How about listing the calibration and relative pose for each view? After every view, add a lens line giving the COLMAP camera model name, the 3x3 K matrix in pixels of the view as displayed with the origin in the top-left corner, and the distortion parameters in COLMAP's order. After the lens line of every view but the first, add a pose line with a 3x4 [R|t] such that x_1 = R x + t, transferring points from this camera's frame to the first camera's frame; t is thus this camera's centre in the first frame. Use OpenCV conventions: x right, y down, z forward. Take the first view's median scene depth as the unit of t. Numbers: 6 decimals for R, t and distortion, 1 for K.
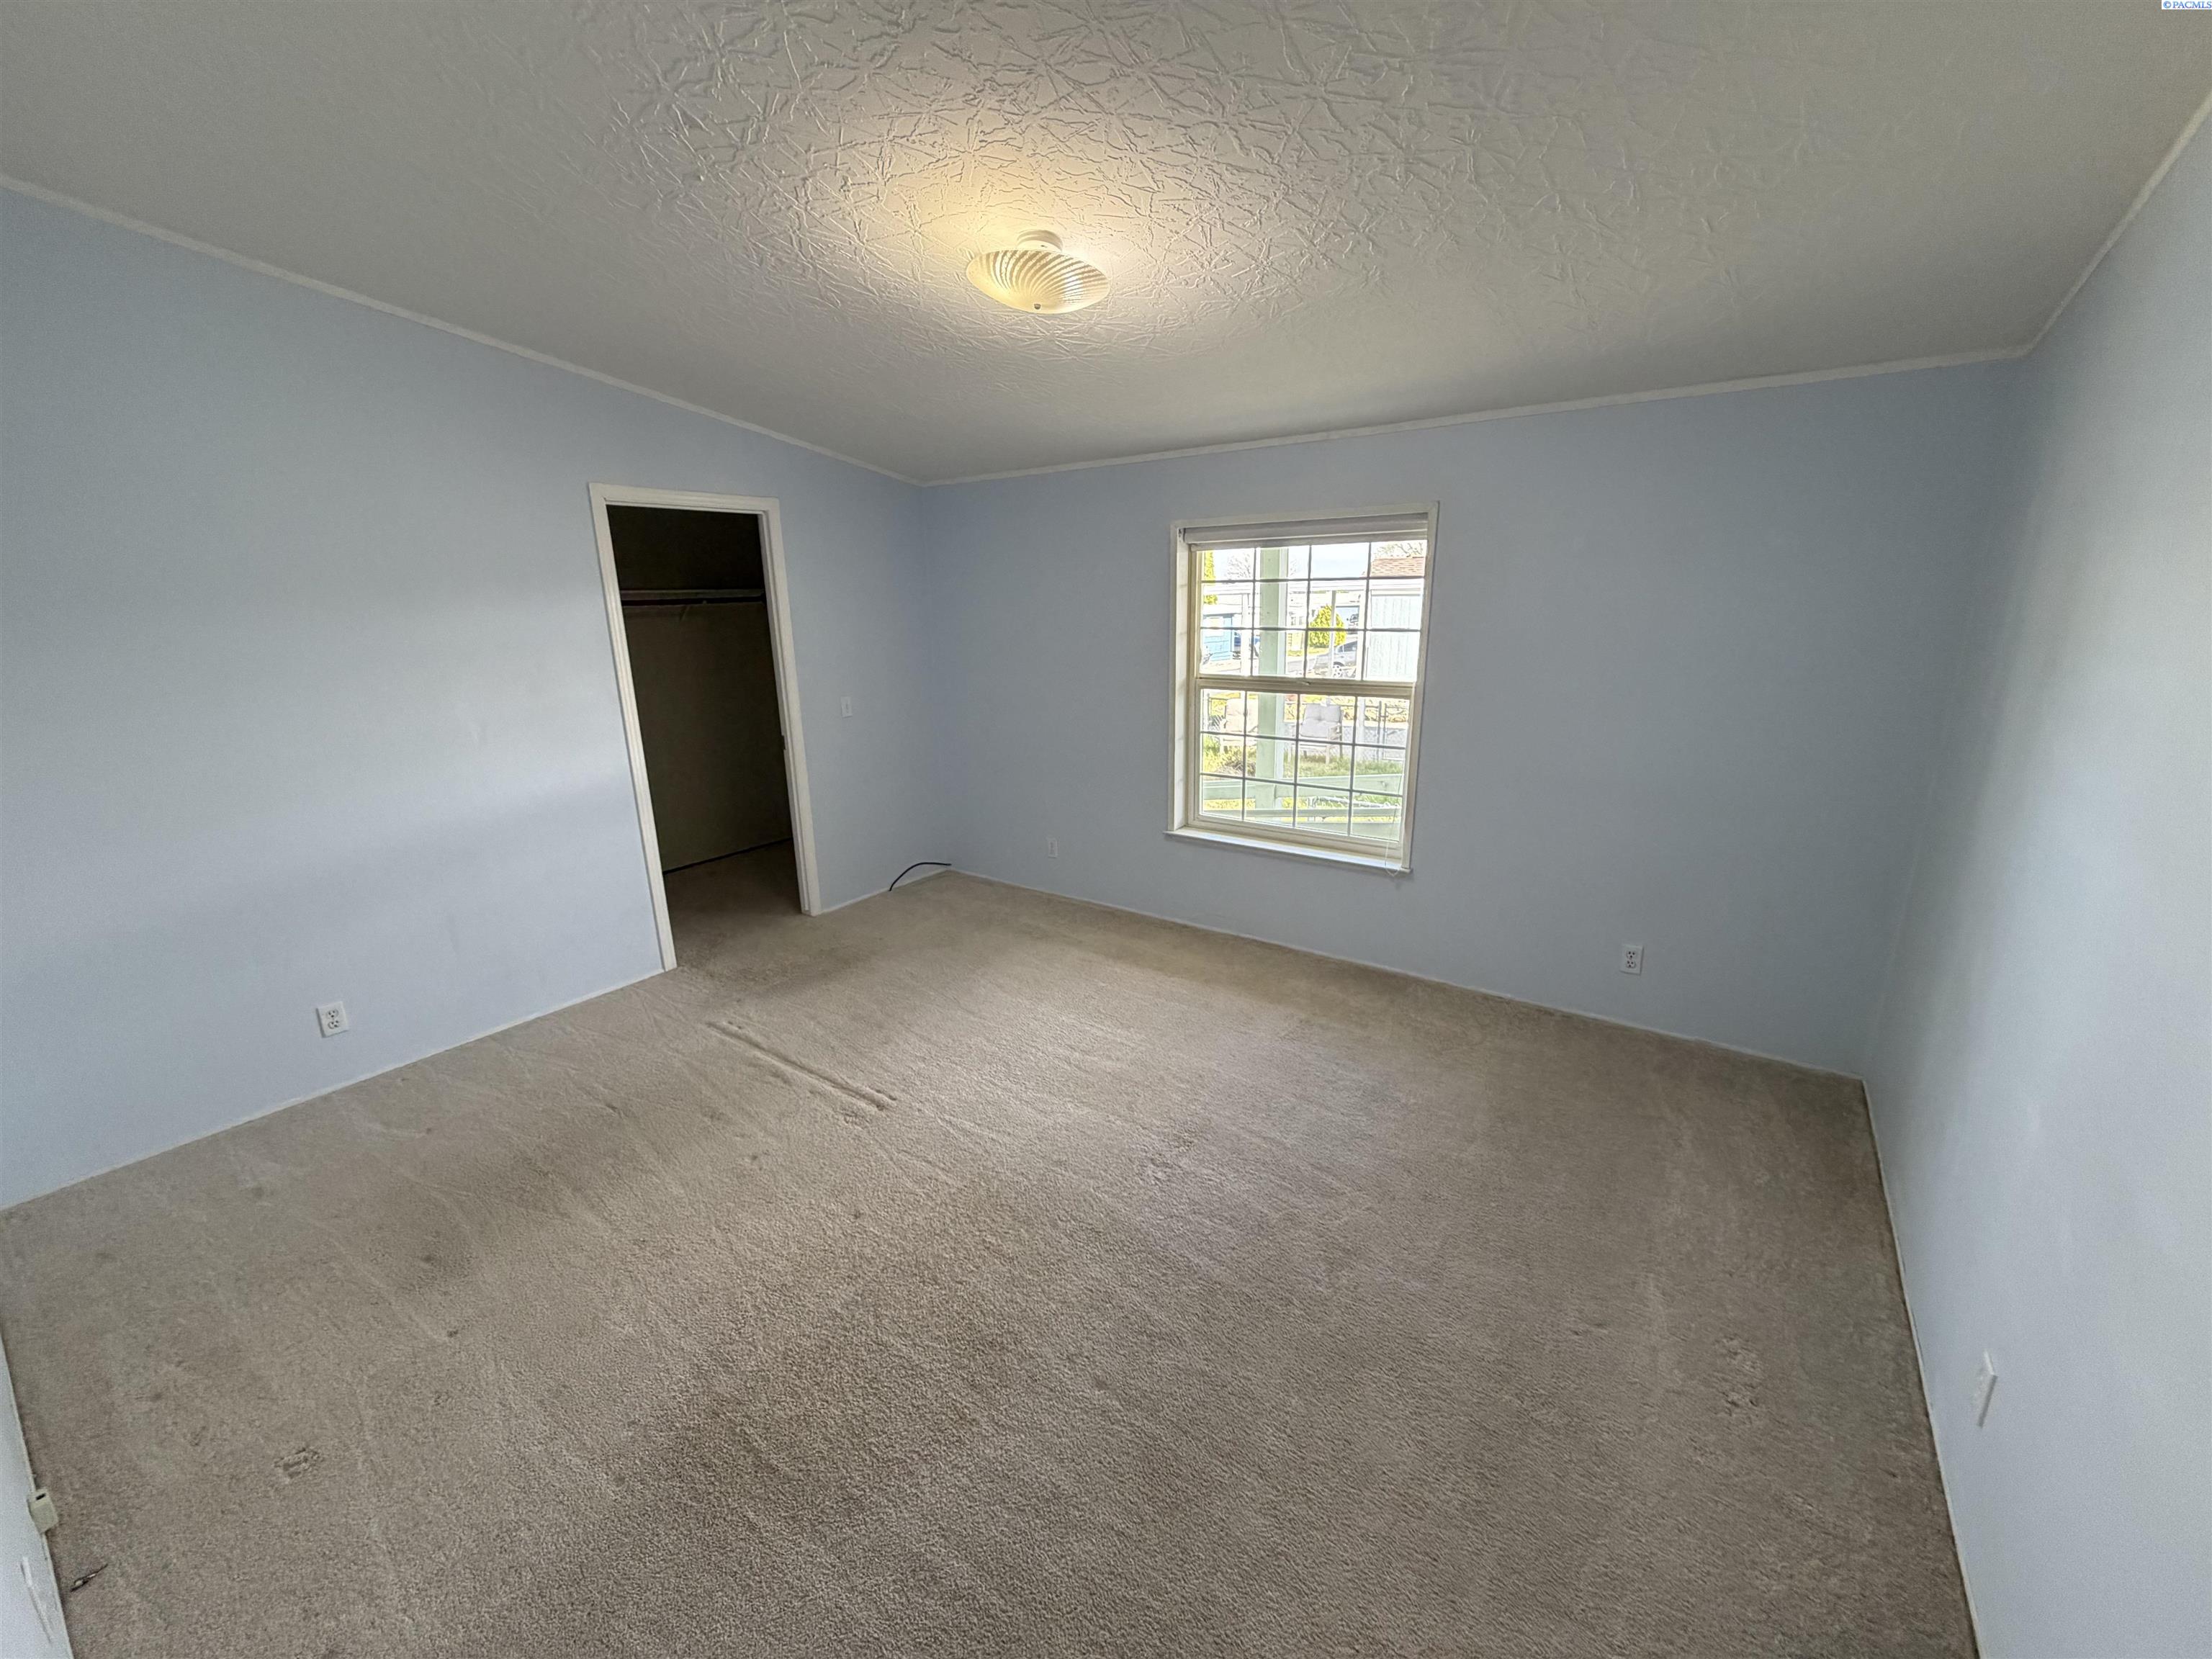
lens RADIAL K [[884.5, 0, 1101.1], [0, 884.5, 826.8], [0, 0, 1]] dist [-0.001796, 0.000224]
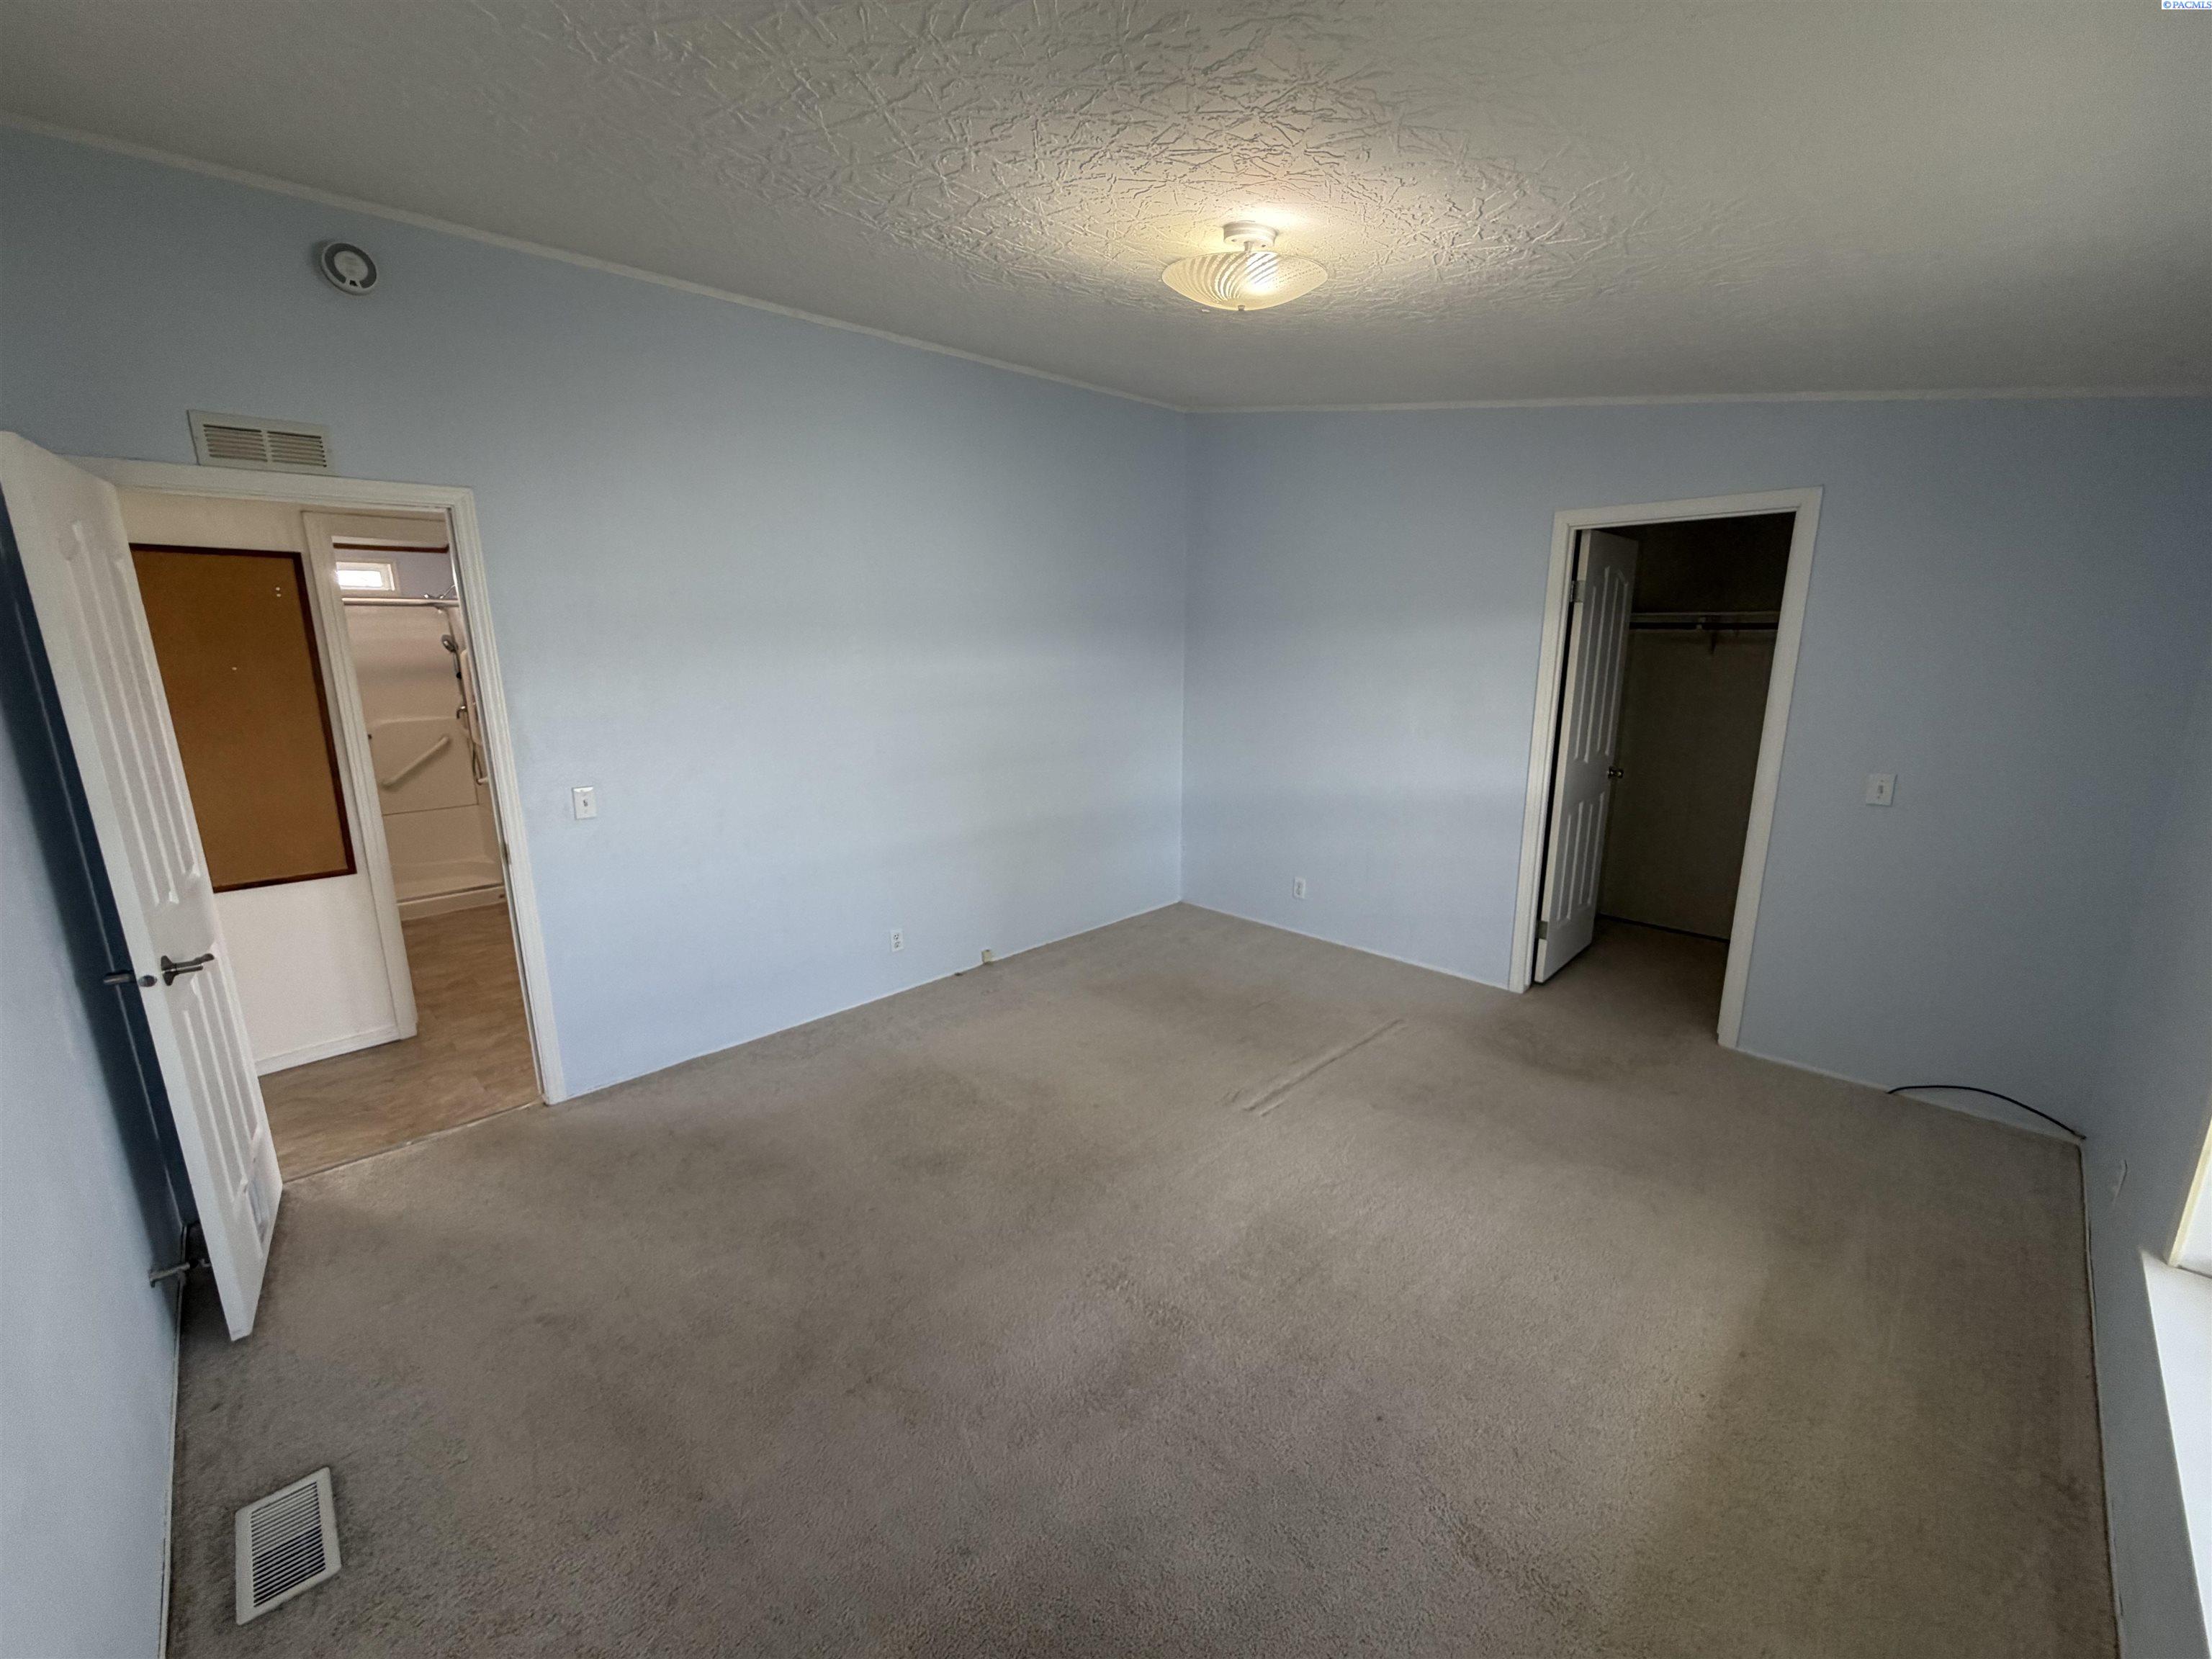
lens RADIAL K [[884.5, 0, 1101.1], [0, 884.5, 826.8], [0, 0, 1]] dist [-0.001796, 0.000224]
pose [[-0.178759, 0.233340, -0.955823, 0.498537], [-0.237943, 0.932381, 0.272118, -0.169995], [0.954688, 0.276075, -0.111150, 0.604720]]
